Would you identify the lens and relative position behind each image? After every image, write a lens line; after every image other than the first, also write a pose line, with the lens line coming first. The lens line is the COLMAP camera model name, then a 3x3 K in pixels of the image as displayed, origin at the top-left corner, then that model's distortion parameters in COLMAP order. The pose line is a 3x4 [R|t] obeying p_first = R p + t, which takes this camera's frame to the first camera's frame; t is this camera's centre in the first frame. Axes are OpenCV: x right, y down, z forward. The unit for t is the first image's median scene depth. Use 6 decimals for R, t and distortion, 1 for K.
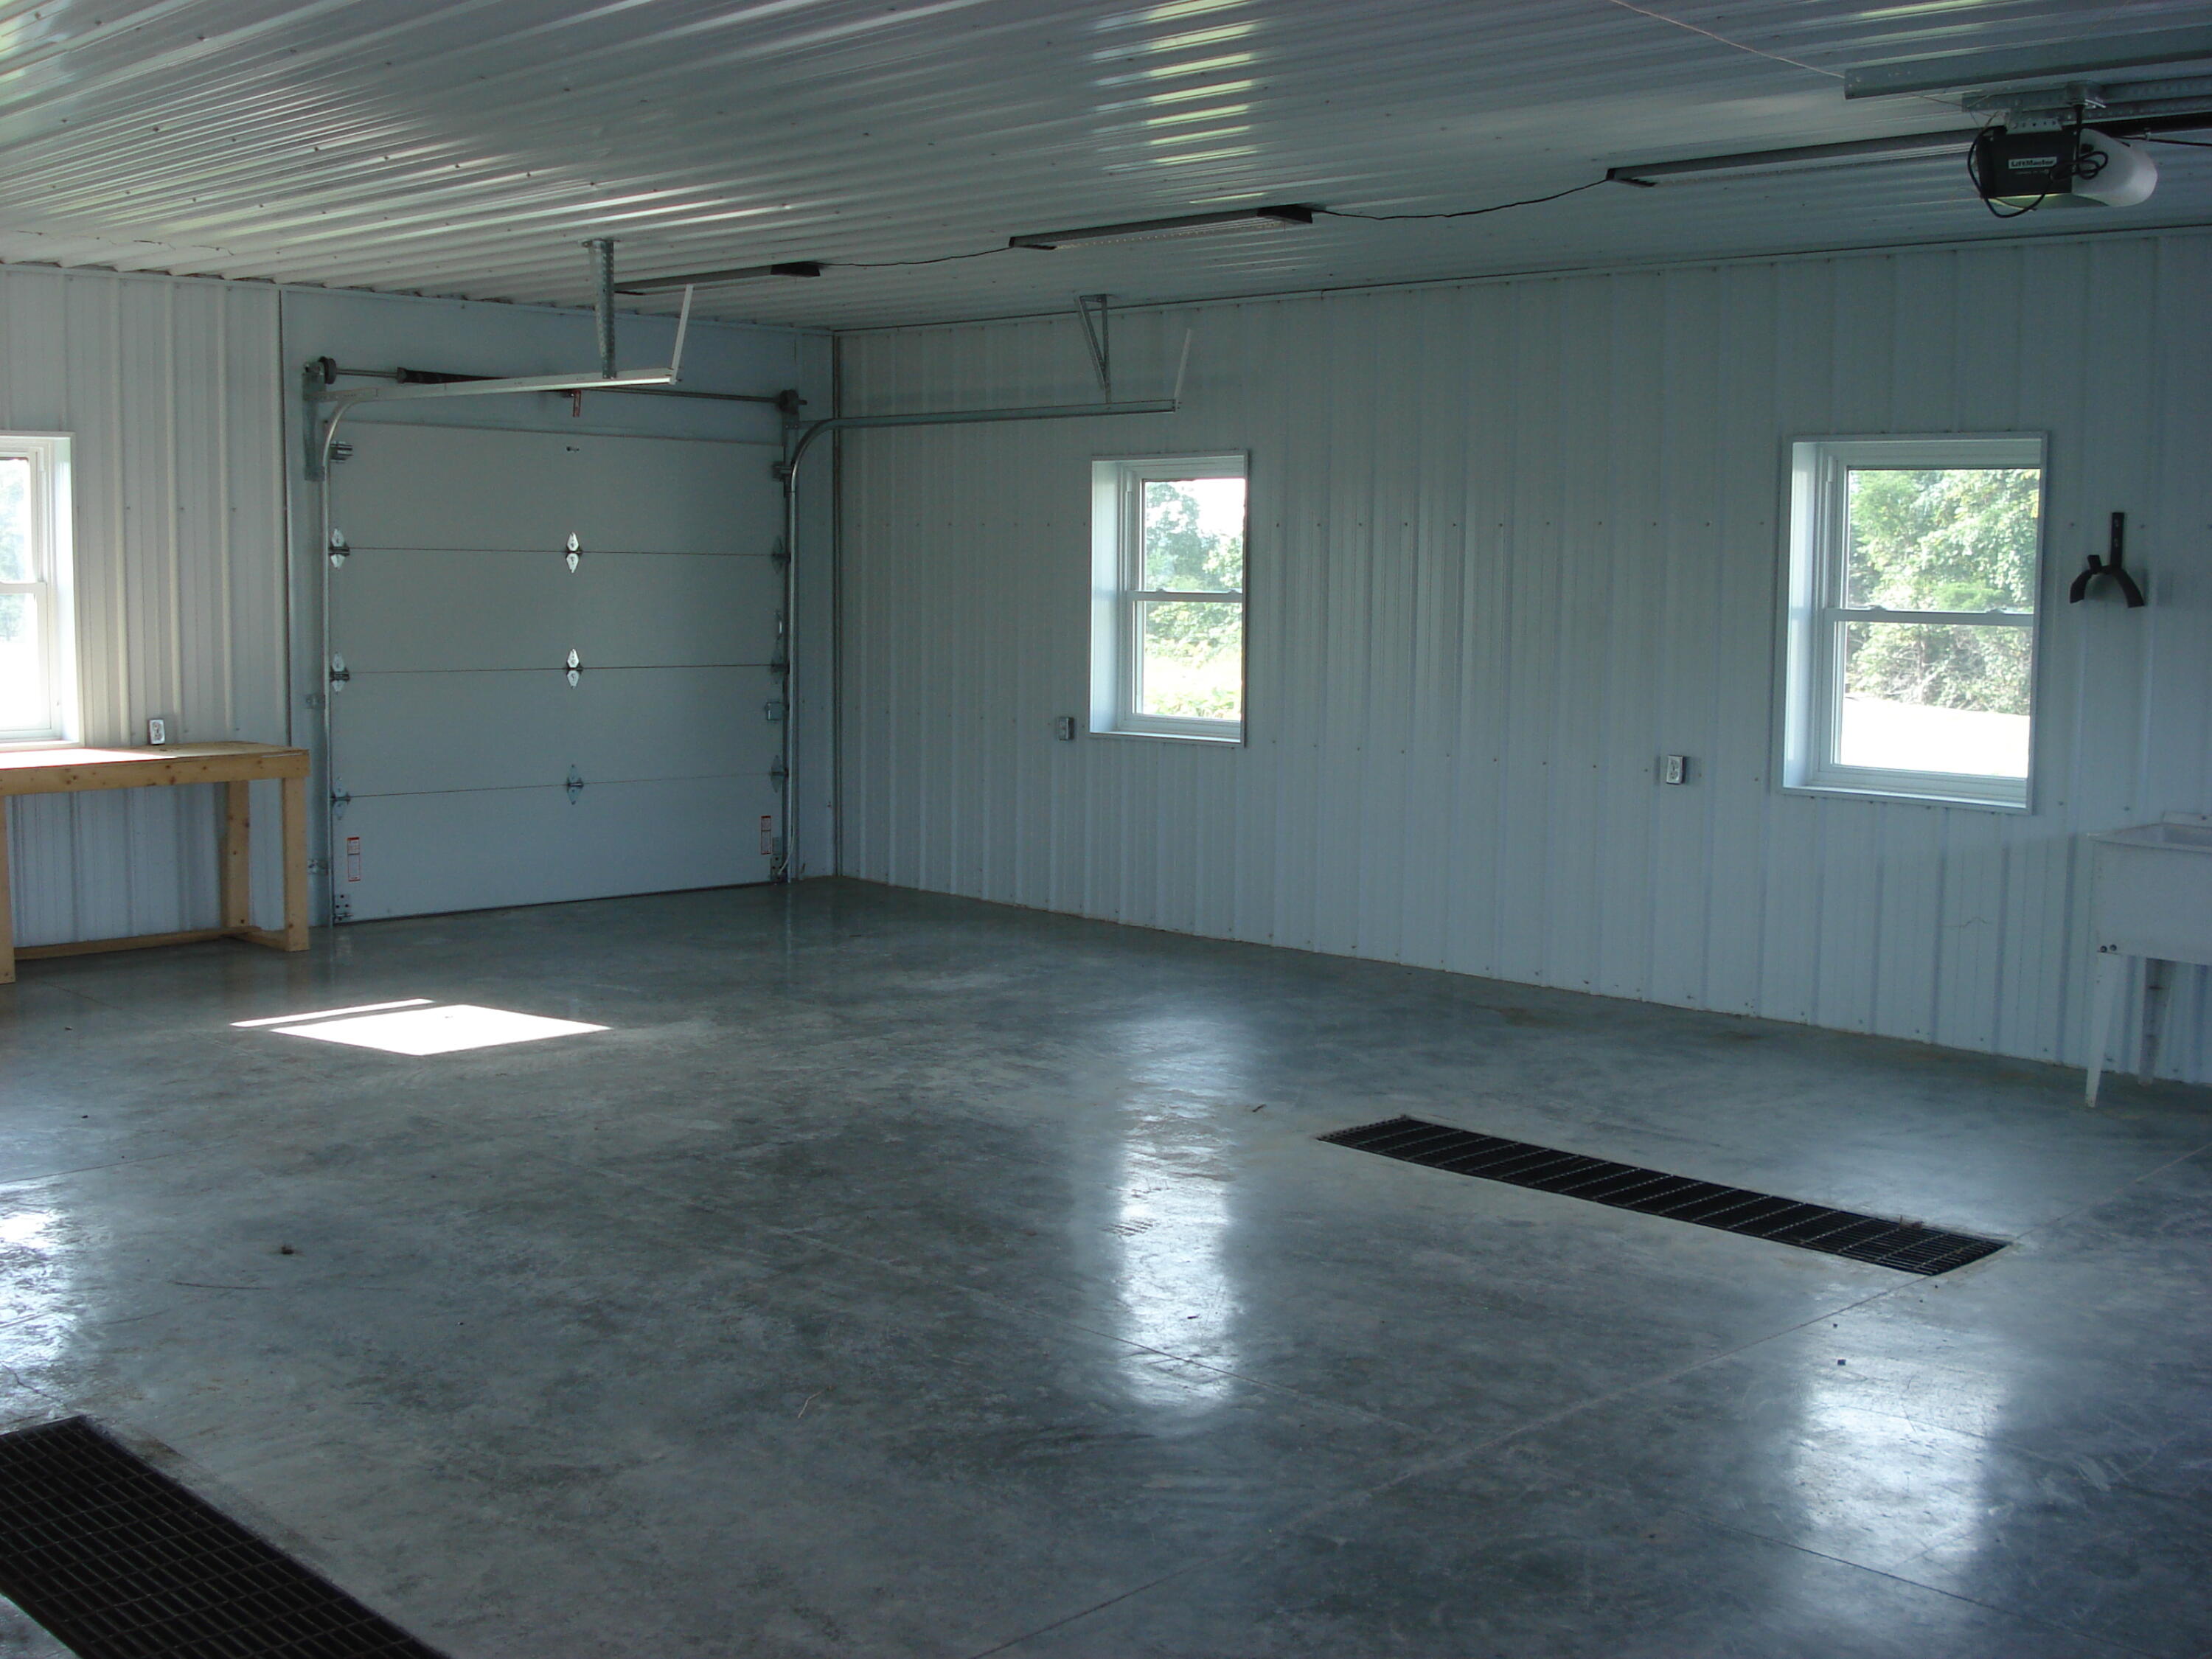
lens RADIAL K [[2461.5, 0, 1096.9], [0, 2461.5, 819.0], [0, 0, 1]] dist [-0.121002, 0.000000]
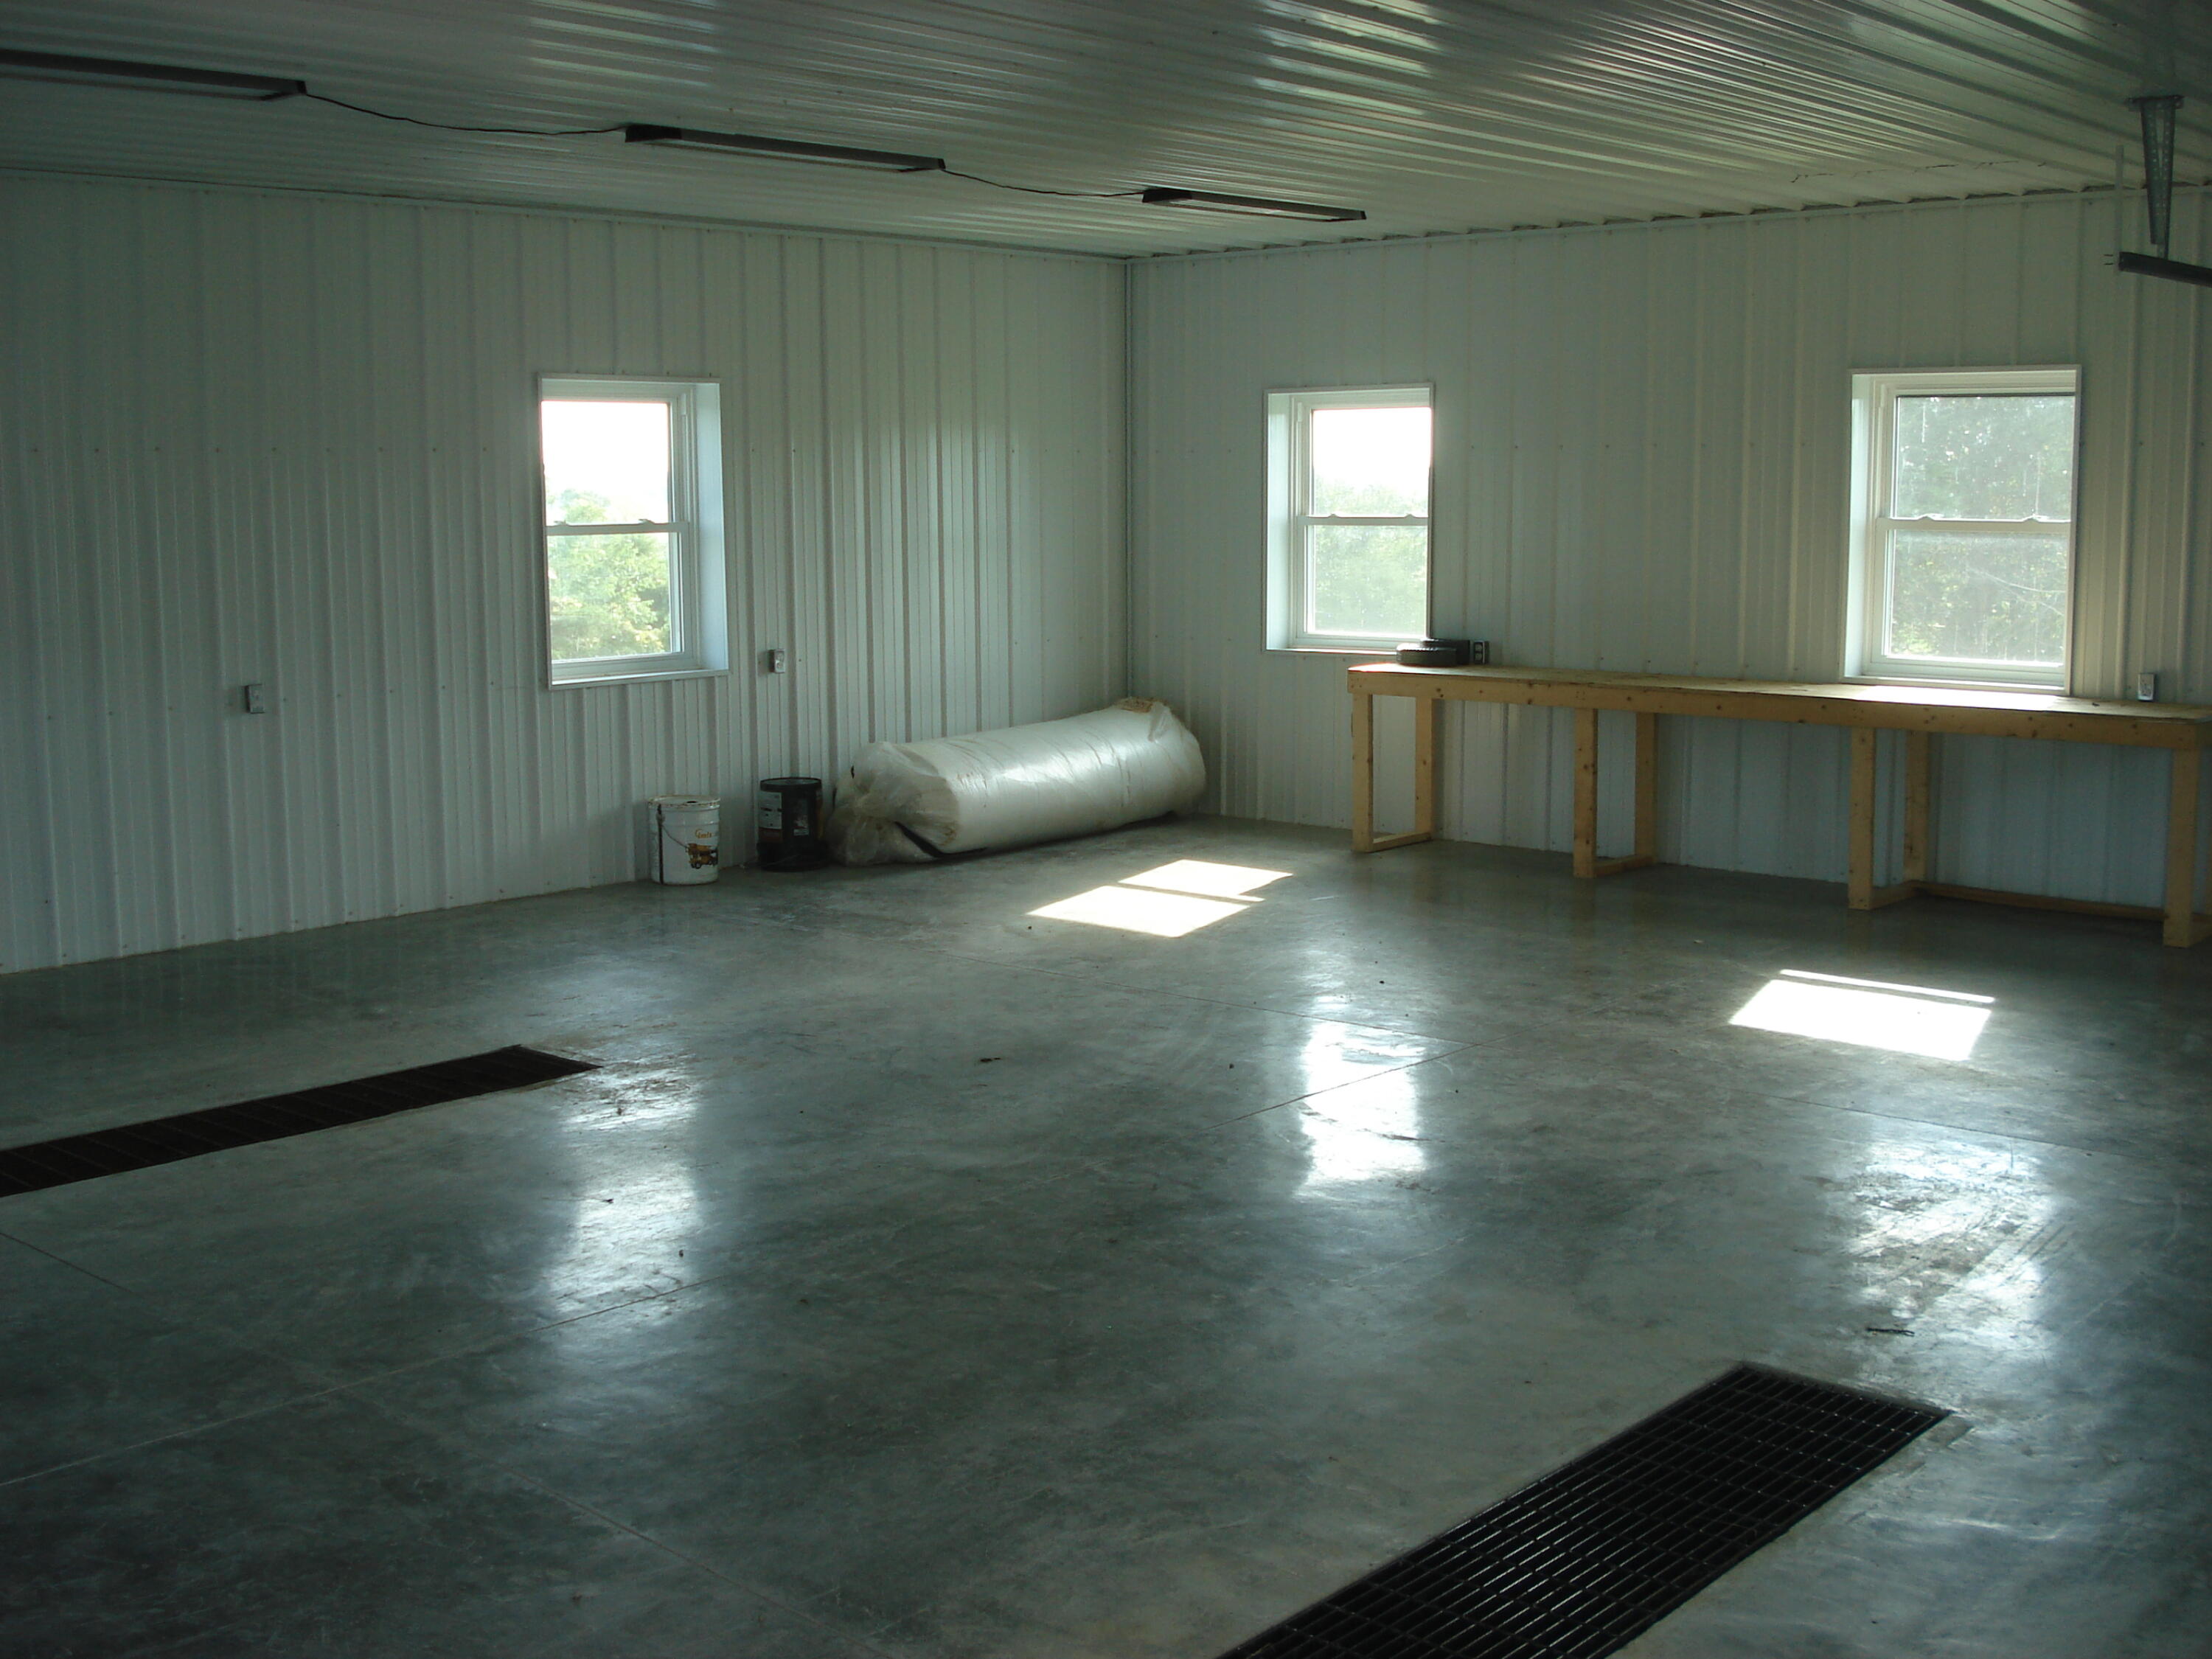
lens RADIAL K [[2461.5, 0, 1099.0], [0, 2461.5, 832.7], [0, 0, 1]] dist [-0.121002, 0.000000]
pose [[0.039608, 0.116419, -0.992410, 0.972724], [-0.093877, 0.989230, 0.112299, -0.088438], [0.994796, 0.088717, 0.050111, 1.084318]]
